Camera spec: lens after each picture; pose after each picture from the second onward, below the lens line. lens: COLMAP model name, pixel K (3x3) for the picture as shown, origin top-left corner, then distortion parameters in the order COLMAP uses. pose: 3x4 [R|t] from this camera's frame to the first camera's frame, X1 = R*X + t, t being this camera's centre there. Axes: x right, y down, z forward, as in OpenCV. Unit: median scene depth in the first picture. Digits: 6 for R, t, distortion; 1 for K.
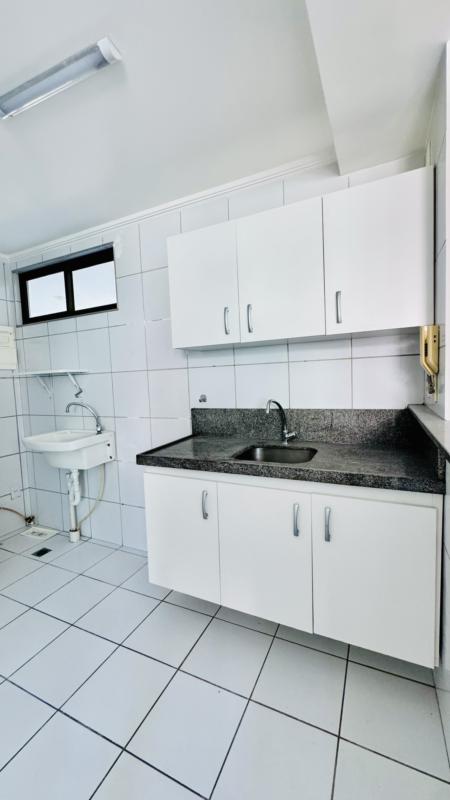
lens RADIAL K [[331.0, 0, 225.0], [0, 331.0, 400.0], [0, 0, 1]] dist [-0.003872, -0.000638]
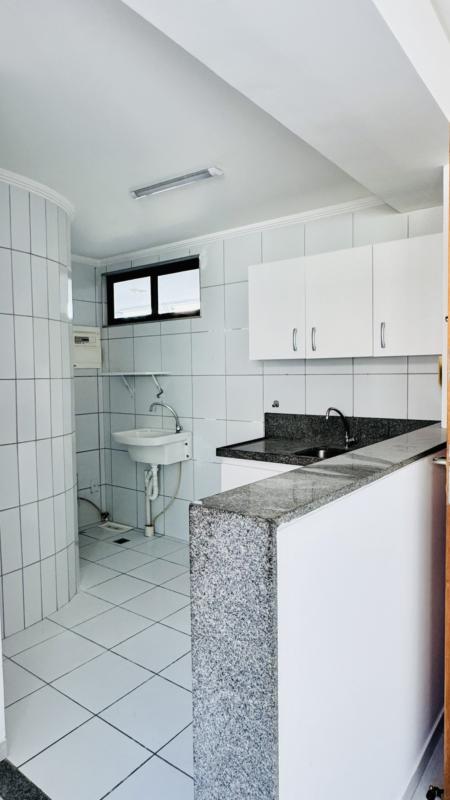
lens RADIAL K [[499.4, 0, 225.0], [0, 499.4, 400.0], [0, 0, 1]] dist [0.000256, -0.000049]
pose [[0.977947, 0.040119, -0.204962, 0.089301], [-0.041646, 0.999127, -0.003141, -0.004762], [0.204657, 0.011607, 0.978765, -0.533140]]
